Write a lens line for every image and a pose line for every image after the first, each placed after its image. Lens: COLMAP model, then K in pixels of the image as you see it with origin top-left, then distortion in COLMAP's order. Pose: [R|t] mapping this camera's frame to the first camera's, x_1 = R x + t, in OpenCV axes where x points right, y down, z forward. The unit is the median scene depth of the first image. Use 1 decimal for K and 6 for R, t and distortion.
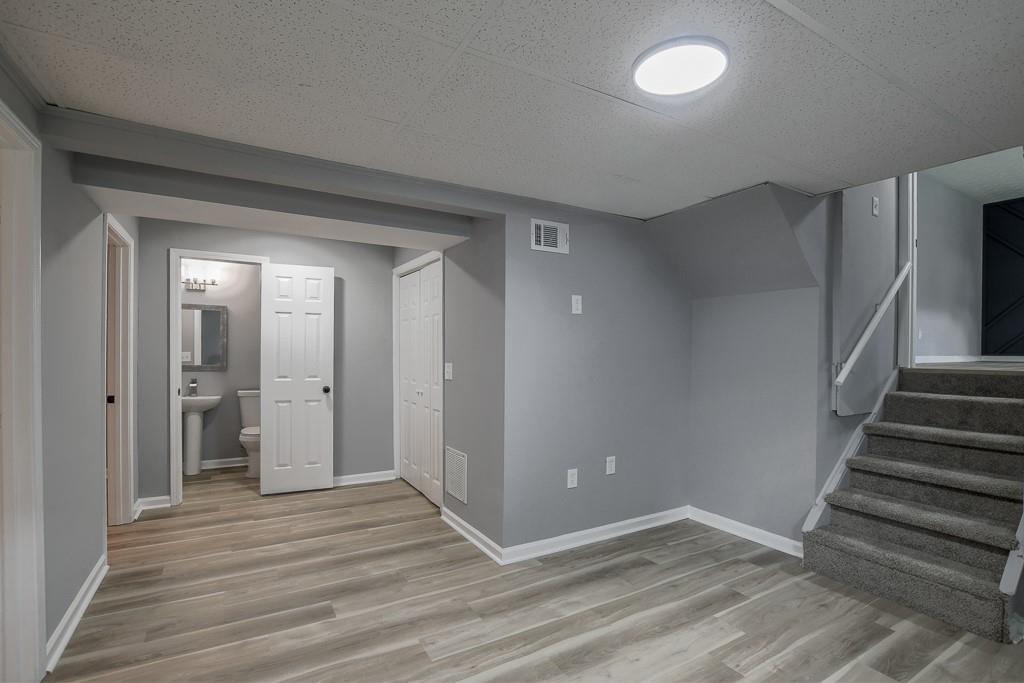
lens RADIAL K [[476.3, 0, 511.7], [0, 476.3, 358.4], [0, 0, 1]] dist [-0.030664, 0.000178]
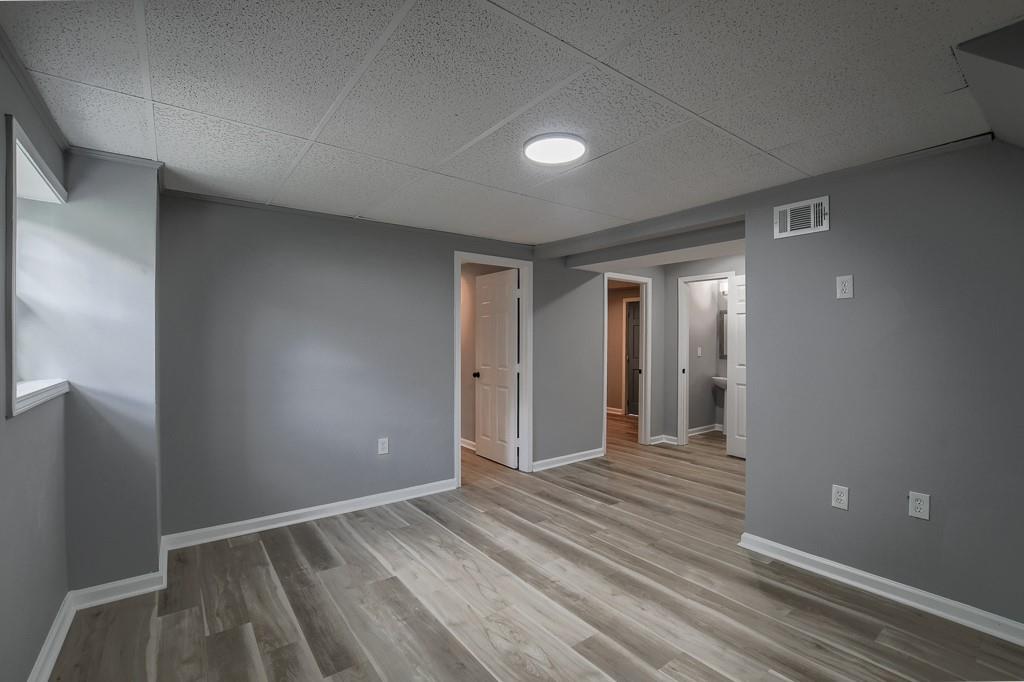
lens RADIAL K [[459.2, 0, 514.3], [0, 459.2, 345.3], [0, 0, 1]] dist [-0.023296, 0.000571]
pose [[0.118190, 0.002126, -0.992989, 0.974698], [-0.015832, 0.999875, 0.000256, -0.003846], [0.992865, 0.015691, 0.118209, 0.391176]]
